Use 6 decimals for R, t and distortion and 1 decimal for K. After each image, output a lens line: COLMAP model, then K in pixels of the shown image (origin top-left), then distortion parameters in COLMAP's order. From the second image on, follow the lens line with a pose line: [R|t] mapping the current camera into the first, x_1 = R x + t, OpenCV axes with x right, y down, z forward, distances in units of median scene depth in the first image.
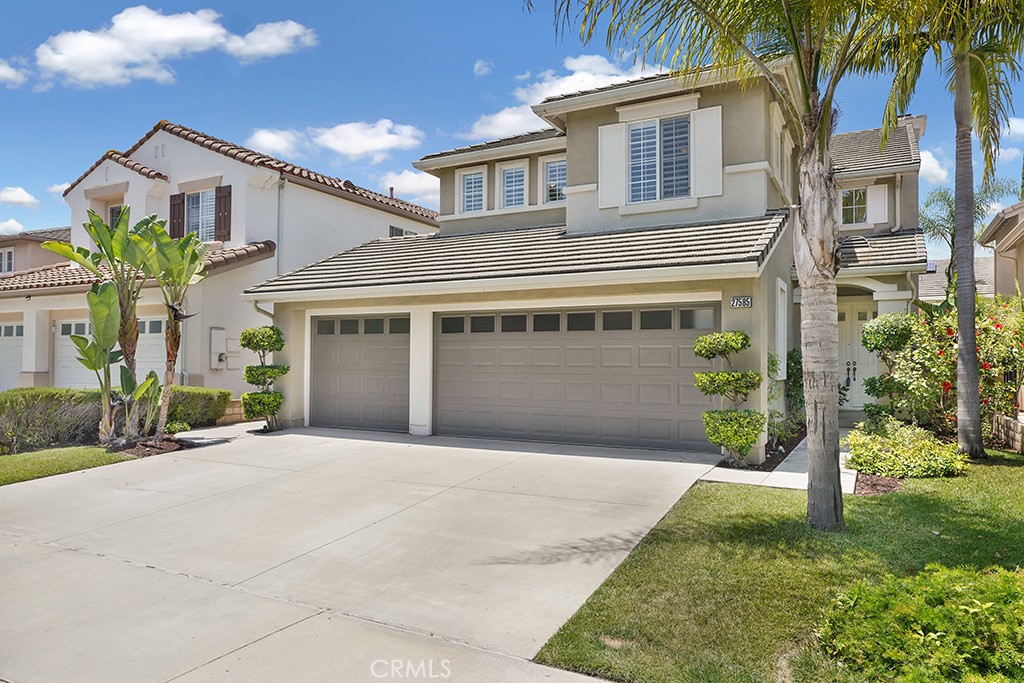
lens RADIAL K [[667.4, 0, 512.8], [0, 667.4, 339.5], [0, 0, 1]] dist [-0.011737, 0.012628]
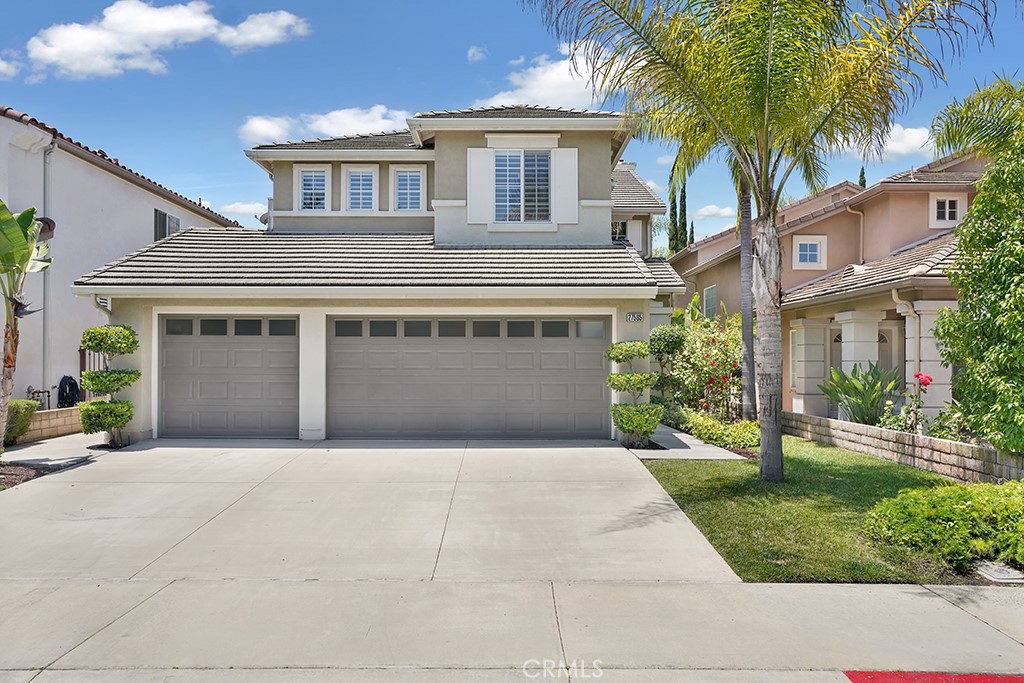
lens RADIAL K [[667.4, 0, 517.6], [0, 667.4, 348.4], [0, 0, 1]] dist [-0.011737, 0.012628]
pose [[0.881961, 0.005390, 0.471292, -0.331868], [-0.013315, 0.999820, 0.013482, -0.008476], [-0.471135, -0.018165, 0.881874, -0.003914]]
